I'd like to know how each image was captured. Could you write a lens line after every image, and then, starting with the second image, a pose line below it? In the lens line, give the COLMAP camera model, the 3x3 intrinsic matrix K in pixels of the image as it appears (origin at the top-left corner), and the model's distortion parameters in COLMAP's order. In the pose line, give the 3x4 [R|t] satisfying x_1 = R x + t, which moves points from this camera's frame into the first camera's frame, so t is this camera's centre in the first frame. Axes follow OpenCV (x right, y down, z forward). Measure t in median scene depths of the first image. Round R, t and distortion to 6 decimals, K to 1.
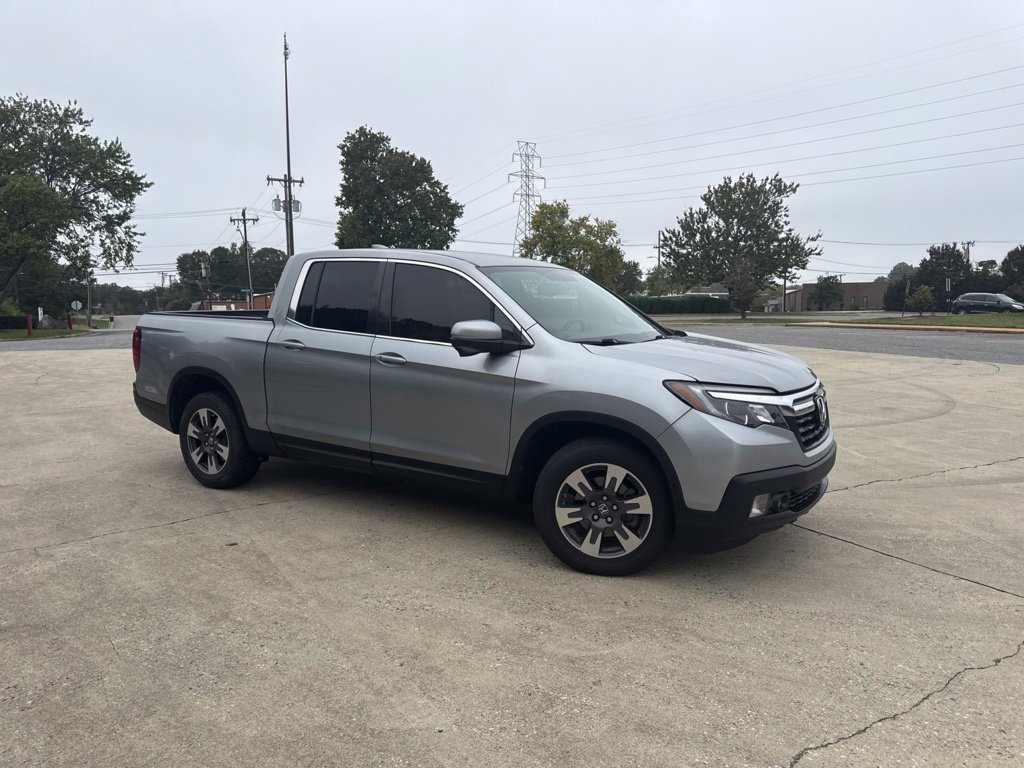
lens RADIAL K [[720.4, 0, 517.4], [0, 720.4, 384.7], [0, 0, 1]] dist [0.034200, -0.038543]
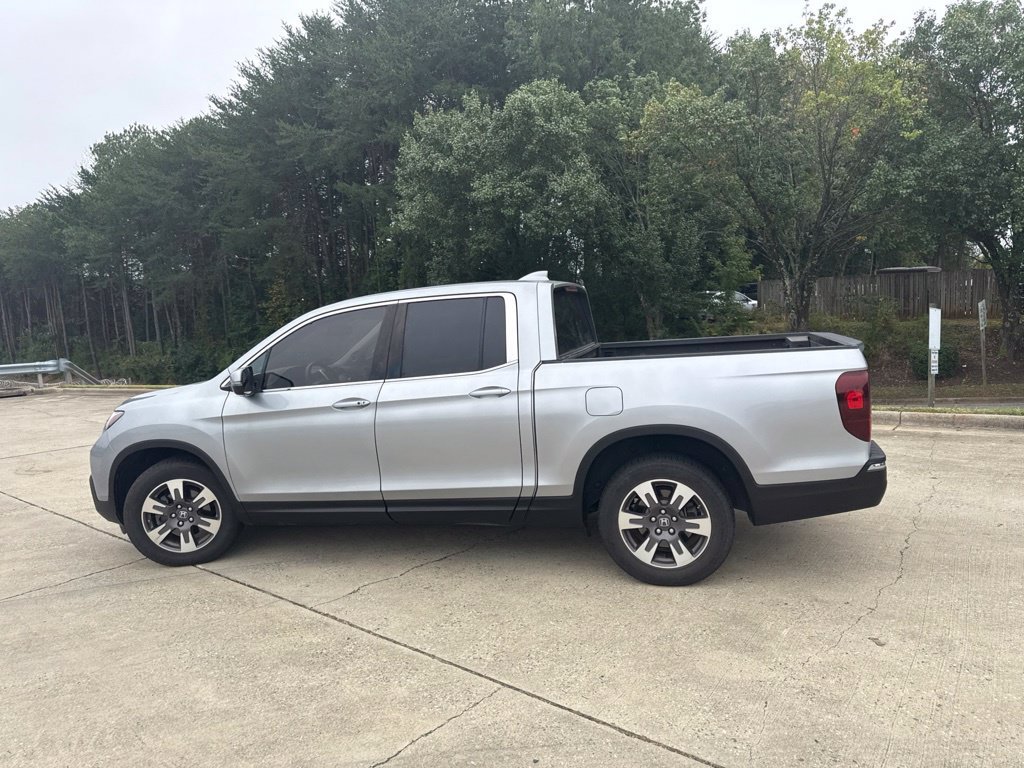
lens RADIAL K [[720.4, 0, 510.9], [0, 720.4, 387.8], [0, 0, 1]] dist [0.034200, -0.038543]
pose [[-0.951242, 0.082345, -0.297252, 0.116620], [0.014645, 0.974676, 0.223141, -0.266243], [0.308099, 0.207908, -0.928358, 1.939496]]
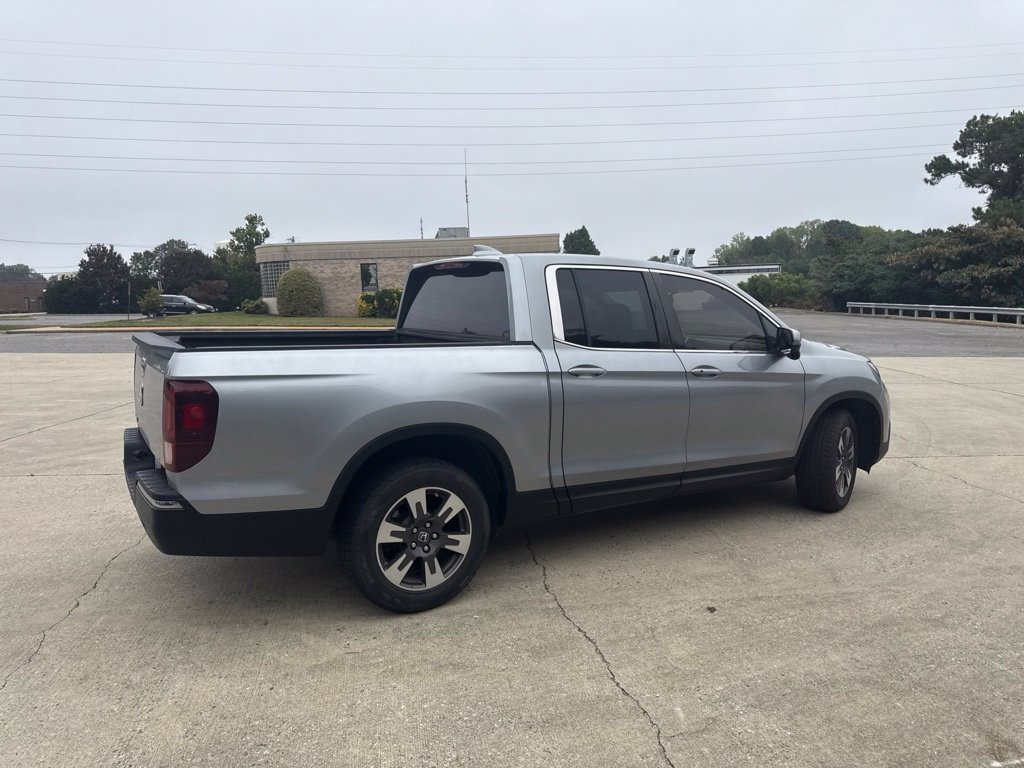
lens RADIAL K [[720.4, 0, 516.7], [0, 720.4, 385.3], [0, 0, 1]] dist [0.034200, -0.038543]
pose [[0.440711, -0.108073, 0.891120, -0.961760], [0.108624, 0.991852, 0.066569, -0.091512], [-0.891053, 0.067459, 0.448859, 0.645026]]
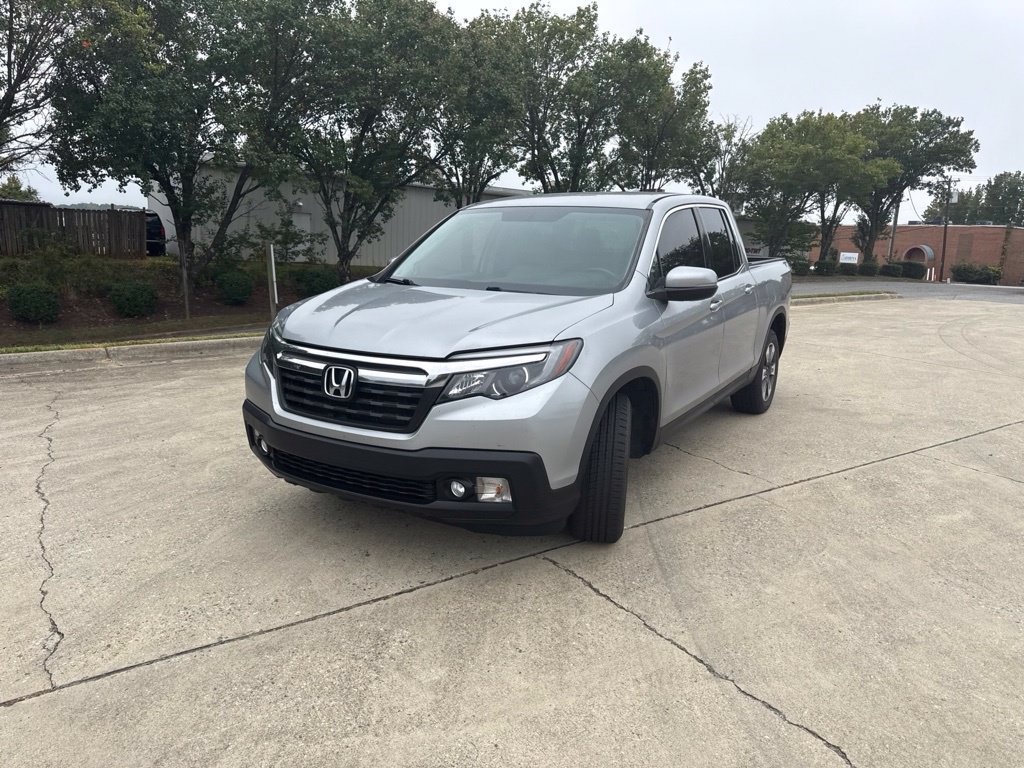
lens RADIAL K [[720.4, 0, 520.4], [0, 720.4, 393.2], [0, 0, 1]] dist [0.034200, -0.038543]
pose [[0.027988, 0.209987, -0.977304, 0.890540], [-0.142495, 0.968540, 0.204023, -0.106139], [0.989400, 0.133551, 0.057029, 0.862886]]
